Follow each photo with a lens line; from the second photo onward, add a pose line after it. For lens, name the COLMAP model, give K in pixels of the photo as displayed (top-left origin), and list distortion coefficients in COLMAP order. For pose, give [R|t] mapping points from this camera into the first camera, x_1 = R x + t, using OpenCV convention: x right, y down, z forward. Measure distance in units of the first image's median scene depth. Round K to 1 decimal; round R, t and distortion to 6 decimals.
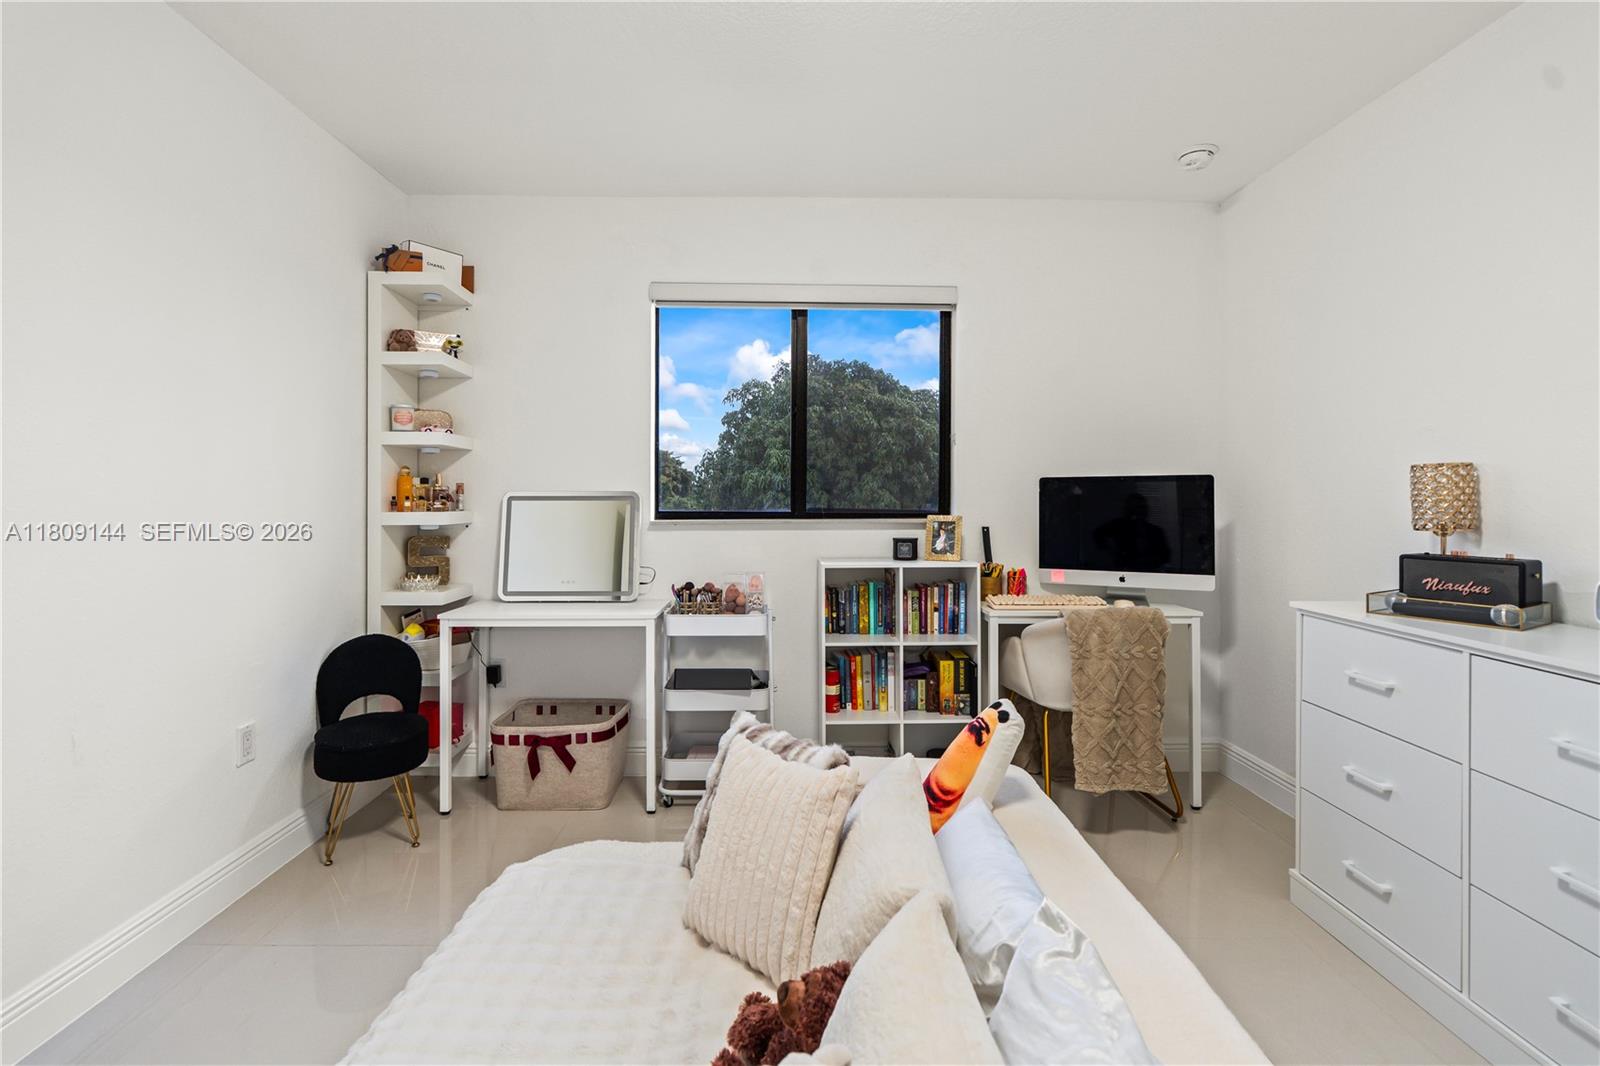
lens RADIAL K [[736.6, 0, 793.3], [0, 736.6, 494.7], [0, 0, 1]] dist [-0.006796, 0.002105]
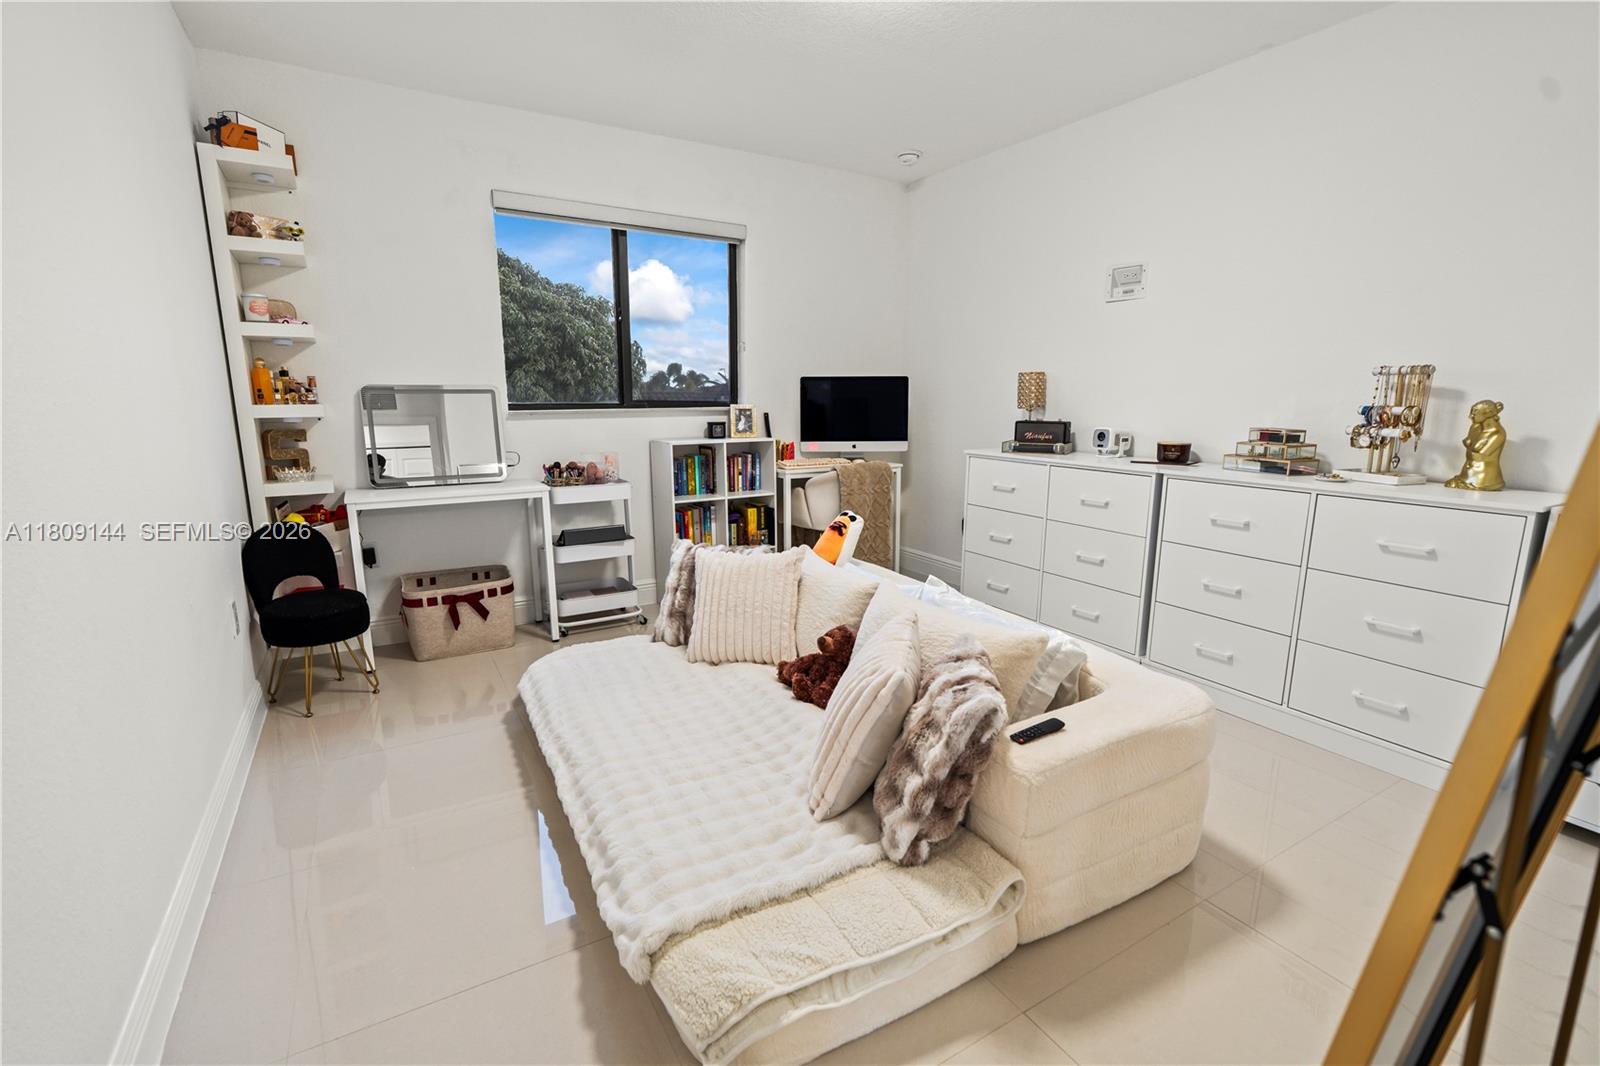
lens RADIAL K [[736.6, 0, 794.6], [0, 736.6, 534.4], [0, 0, 1]] dist [-0.006796, 0.002105]
pose [[0.863355, -0.094154, 0.495736, -0.427989], [-0.001066, 0.982095, 0.188385, 0.007803], [-0.504597, -0.163171, 0.847796, -0.250073]]
